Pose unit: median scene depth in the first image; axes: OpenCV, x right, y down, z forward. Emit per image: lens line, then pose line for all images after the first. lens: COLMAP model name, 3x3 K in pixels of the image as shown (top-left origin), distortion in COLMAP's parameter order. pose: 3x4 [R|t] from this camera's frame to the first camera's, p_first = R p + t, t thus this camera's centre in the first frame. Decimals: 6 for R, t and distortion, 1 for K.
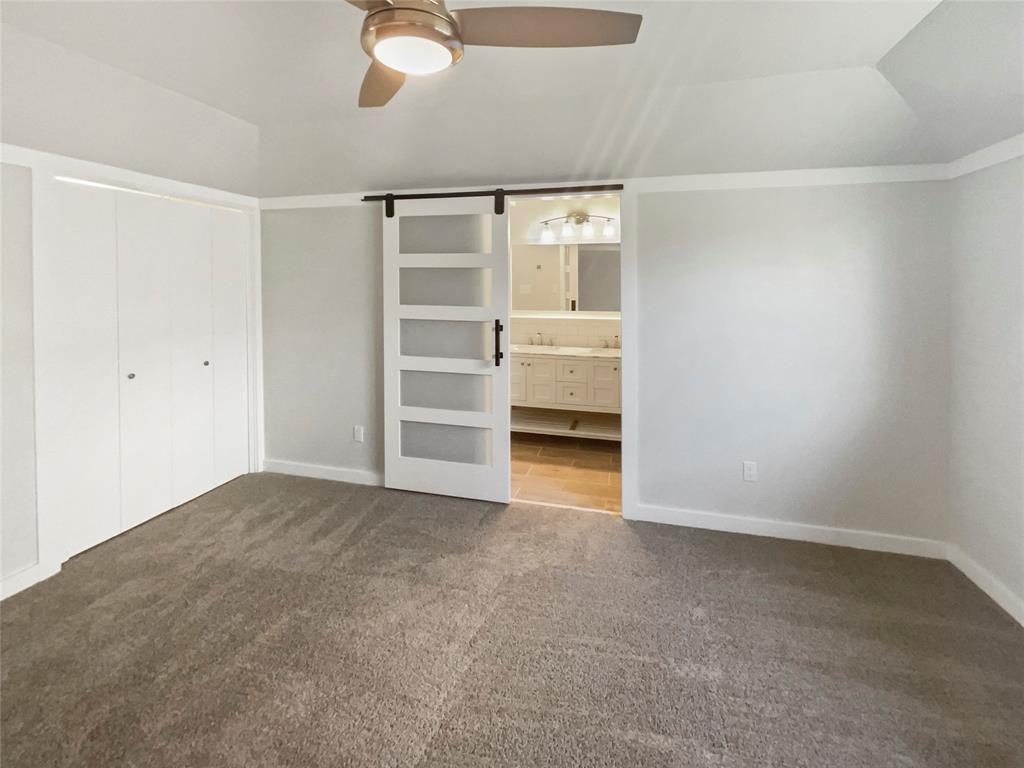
lens RADIAL K [[437.8, 0, 512.0], [0, 437.8, 384.0], [0, 0, 1]] dist [0.000523, -0.003169]
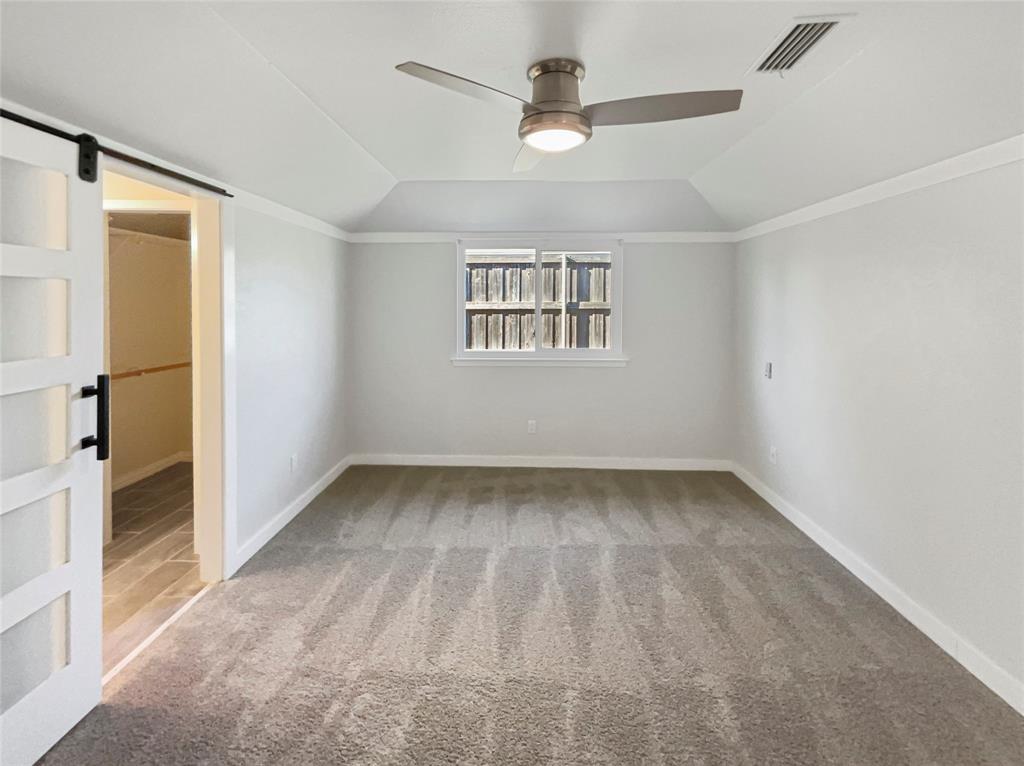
lens RADIAL K [[437.8, 0, 512.0], [0, 437.8, 383.0], [0, 0, 1]] dist [0.000523, -0.003169]
pose [[-0.213353, -0.176905, 0.960825, -0.699544], [0.222745, 0.948759, 0.224145, -0.135870], [-0.951244, 0.261841, -0.163016, 0.605857]]
